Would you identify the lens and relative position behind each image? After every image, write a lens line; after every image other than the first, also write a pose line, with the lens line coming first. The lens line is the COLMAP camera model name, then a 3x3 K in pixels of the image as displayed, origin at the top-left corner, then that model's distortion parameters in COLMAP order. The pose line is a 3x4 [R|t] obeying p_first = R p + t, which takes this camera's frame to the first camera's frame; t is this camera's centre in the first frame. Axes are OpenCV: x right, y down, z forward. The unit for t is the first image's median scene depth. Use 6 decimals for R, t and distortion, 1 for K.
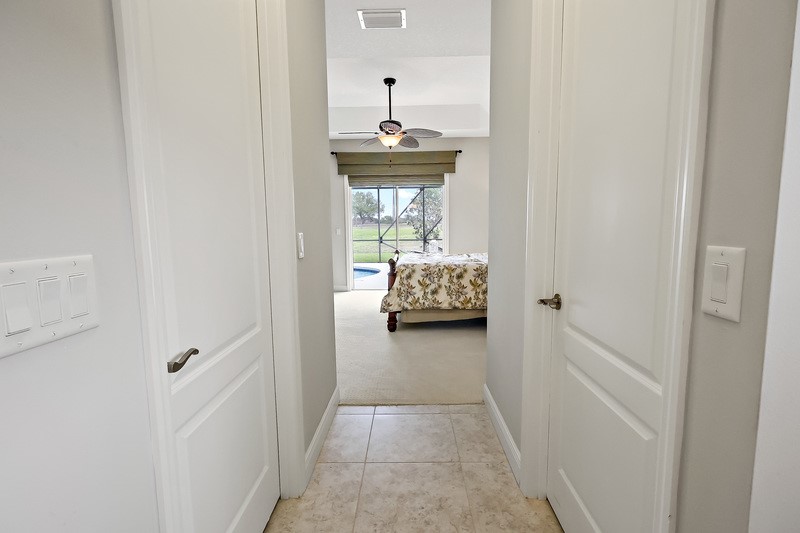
lens RADIAL K [[370.5, 0, 401.7], [0, 370.5, 266.7], [0, 0, 1]] dist [-0.003494, 0.001844]
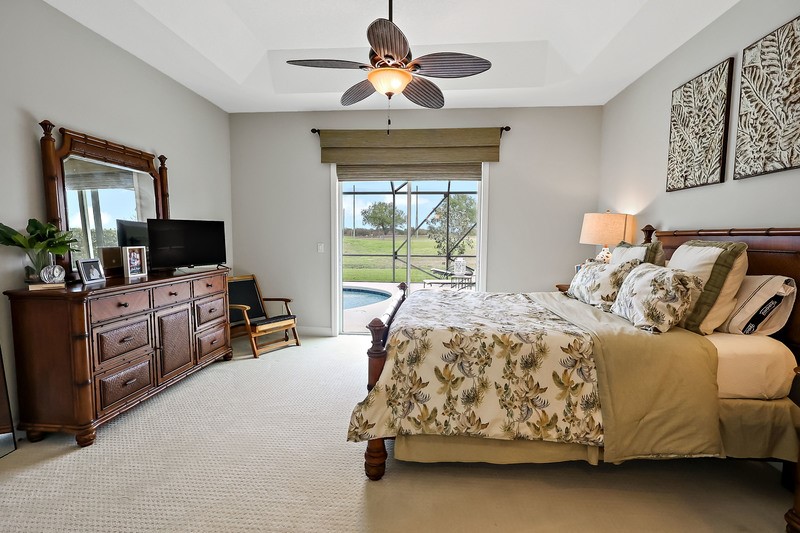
lens RADIAL K [[370.5, 0, 403.2], [0, 370.5, 268.2], [0, 0, 1]] dist [-0.003494, 0.001844]
pose [[0.998147, 0.024467, -0.055716, 0.027697], [-0.025938, 0.999330, -0.025831, -0.071272], [0.055047, 0.027229, 0.998112, 0.542512]]
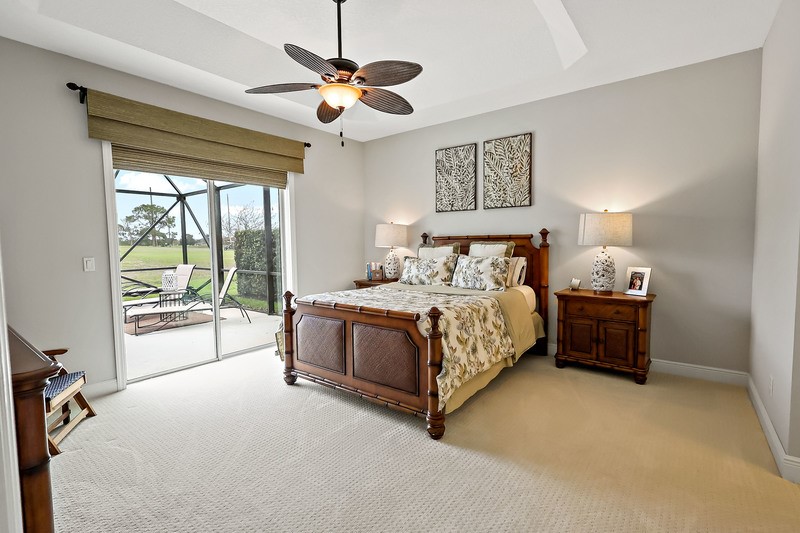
lens RADIAL K [[370.5, 0, 406.9], [0, 370.5, 267.1], [0, 0, 1]] dist [-0.003494, 0.001844]
pose [[0.590841, -0.051404, 0.805149, -0.490177], [0.097917, 0.995160, -0.008319, -0.080239], [-0.800824, 0.083753, 0.593015, 0.685998]]
